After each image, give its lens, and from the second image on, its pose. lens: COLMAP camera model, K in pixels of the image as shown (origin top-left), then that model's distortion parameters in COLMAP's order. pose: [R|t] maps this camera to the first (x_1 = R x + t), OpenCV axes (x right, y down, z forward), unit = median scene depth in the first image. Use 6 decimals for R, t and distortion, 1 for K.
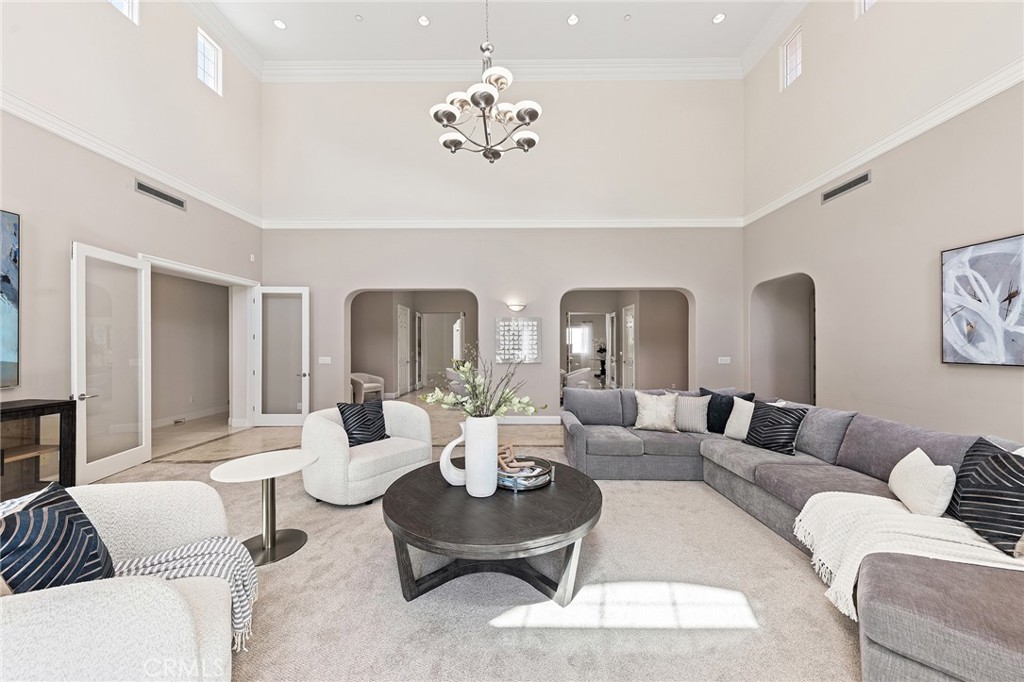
lens RADIAL K [[351.3, 0, 512.5], [0, 351.3, 344.2], [0, 0, 1]] dist [-0.000561, -0.000171]
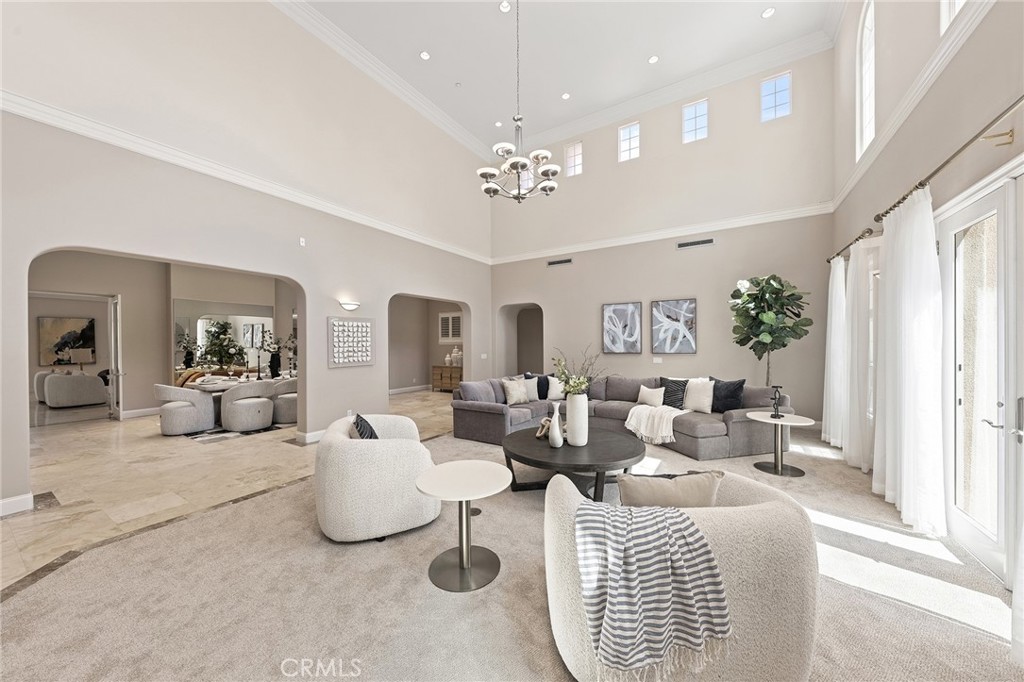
lens RADIAL K [[351.3, 0, 512.5], [0, 351.3, 344.2], [0, 0, 1]] dist [-0.000561, -0.000171]
pose [[0.524911, -0.002045, 0.851155, -1.061598], [0.004546, 0.999990, -0.000401, -0.005913], [-0.851145, 0.004080, 0.524915, 0.302664]]
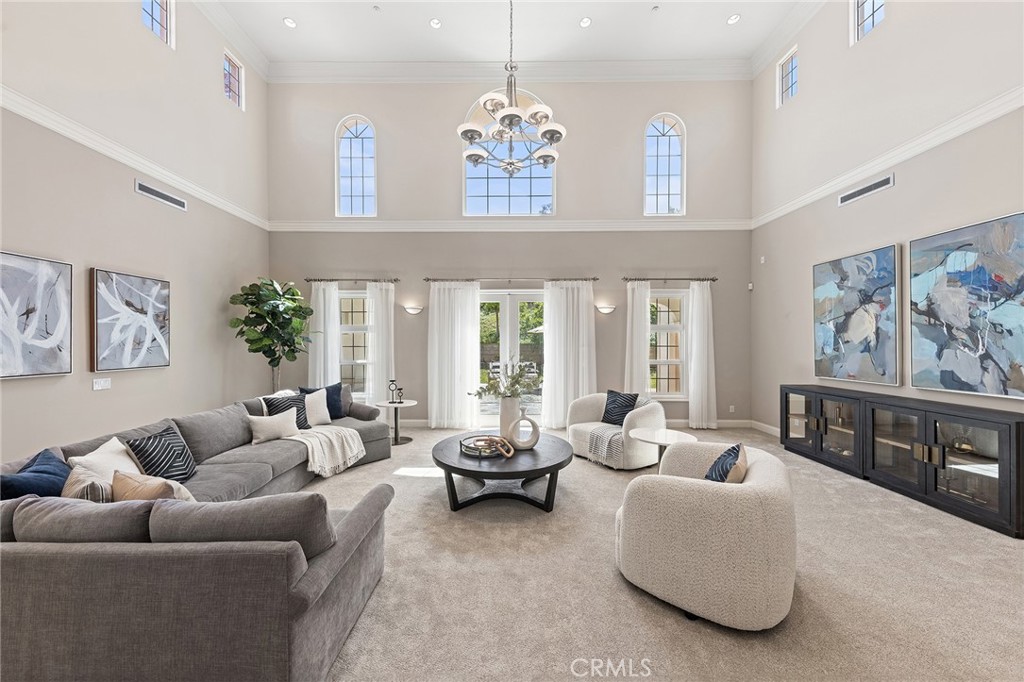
lens RADIAL K [[357.0, 0, 505.0], [0, 357.0, 341.7], [0, 0, 1]] dist [0.013097, -0.005589]
pose [[-0.999974, 0.005836, -0.004304, -0.041293], [0.005848, 0.999979, -0.002891, -0.027956], [0.004287, -0.002916, -0.999987, 1.840069]]
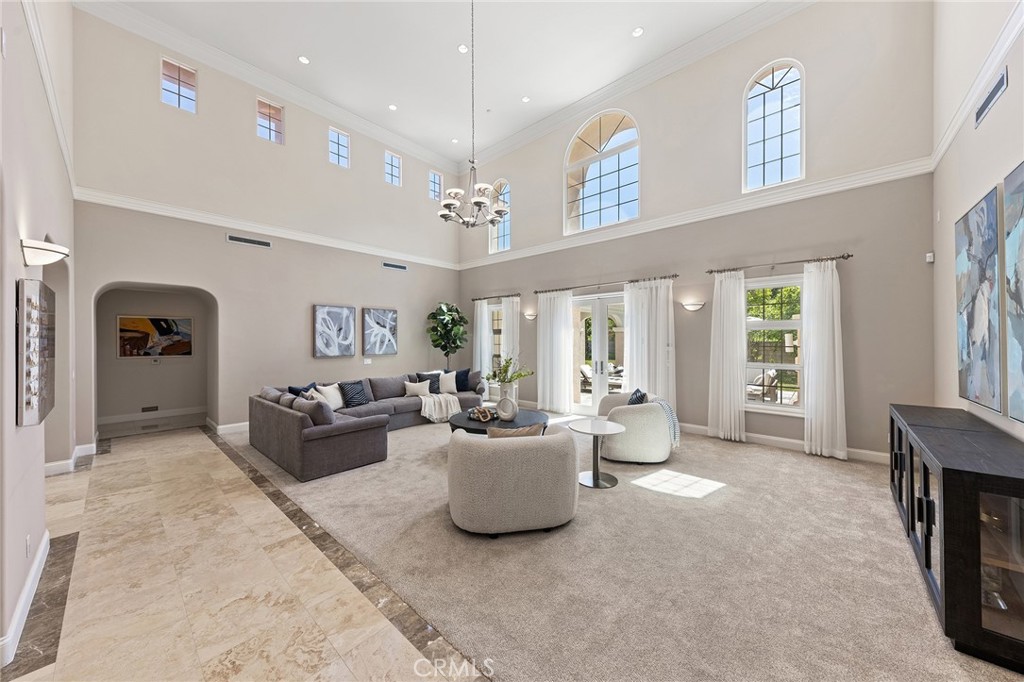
lens RADIAL K [[353.5, 0, 510.7], [0, 353.5, 338.4], [0, 0, 1]] dist [0.001282, -0.000255]
pose [[-0.748885, 0.010353, 0.662620, -1.101336], [0.006271, 0.999944, -0.008537, -0.034194], [-0.662671, -0.002238, -0.748907, 1.848139]]
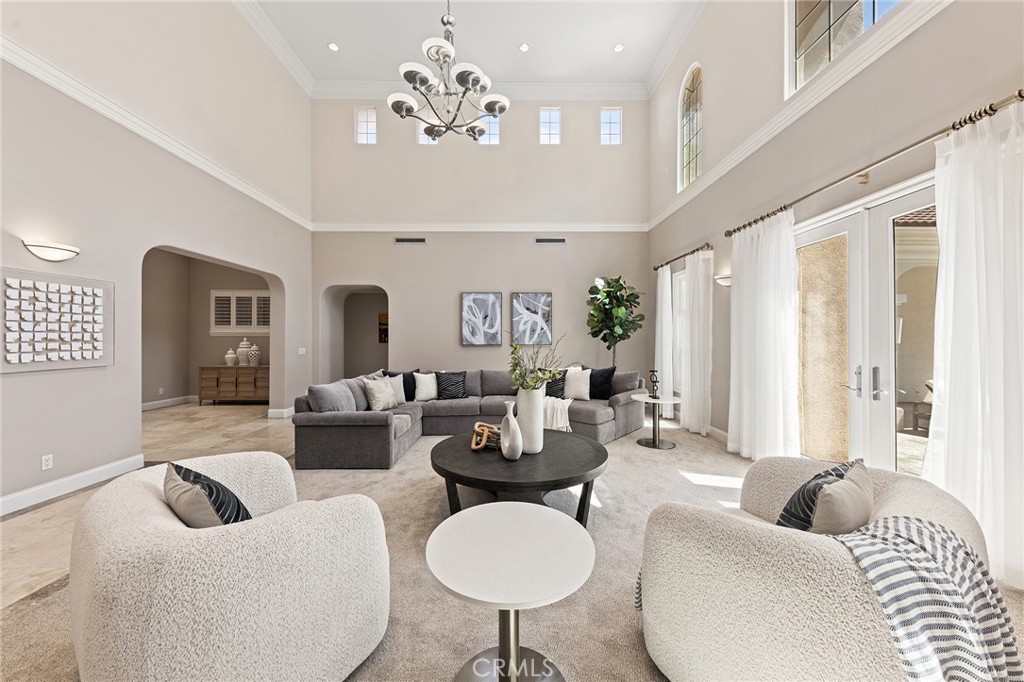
lens RADIAL K [[353.5, 0, 510.7], [0, 353.5, 338.4], [0, 0, 1]] dist [0.001282, -0.000255]
pose [[-0.018029, 0.007086, 0.999812, -0.923170], [0.000120, 0.999975, -0.007085, 0.027803], [-0.999837, -0.000008, -0.018029, 0.755634]]
